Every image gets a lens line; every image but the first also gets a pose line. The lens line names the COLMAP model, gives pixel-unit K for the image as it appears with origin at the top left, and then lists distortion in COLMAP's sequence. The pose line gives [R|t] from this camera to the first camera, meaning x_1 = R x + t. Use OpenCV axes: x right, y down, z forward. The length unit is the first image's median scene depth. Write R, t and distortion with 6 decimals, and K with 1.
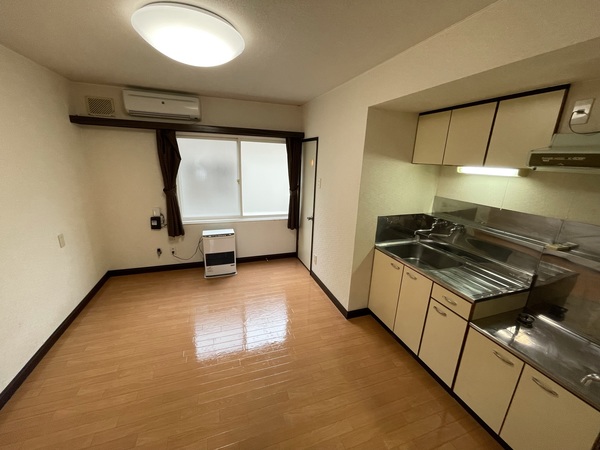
lens RADIAL K [[244.5, 0, 297.2], [0, 244.5, 225.6], [0, 0, 1]] dist [-0.000362, 0.000165]
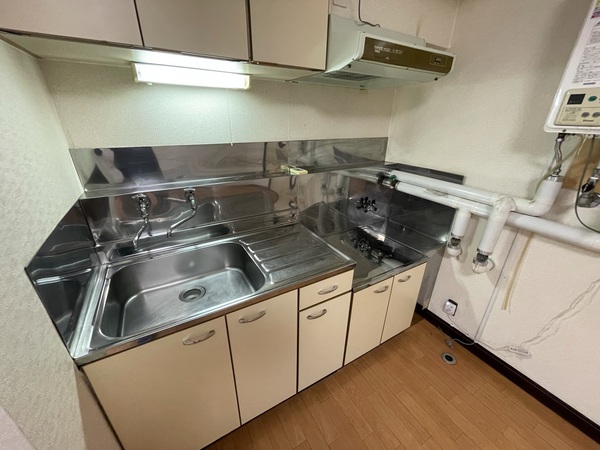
lens RADIAL K [[244.5, 0, 300.8], [0, 244.5, 225.0], [0, 0, 1]] dist [-0.000362, 0.000165]
pose [[-0.202880, -0.433749, 0.877896, 0.058158], [0.245910, 0.845240, 0.474444, -0.071712], [-0.947823, 0.312139, -0.064819, 0.446395]]
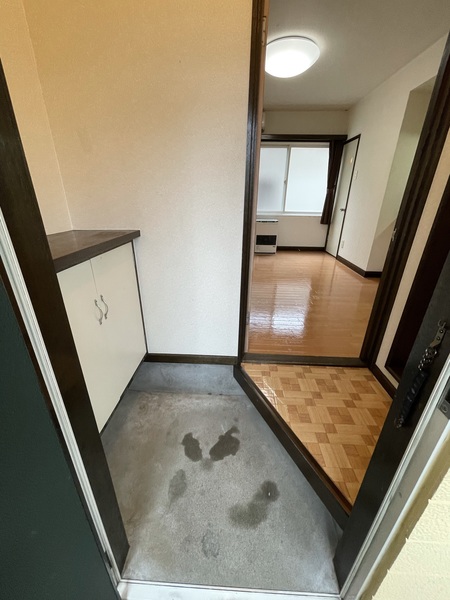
lens RADIAL K [[244.5, 0, 227.5], [0, 244.5, 300.6], [0, 0, 1]] dist [-0.000362, 0.000165]
pose [[0.934550, 0.121924, -0.334292, -0.019848], [-0.082444, 0.988094, 0.129899, 0.295054], [0.346150, -0.093837, 0.933475, -0.358421]]
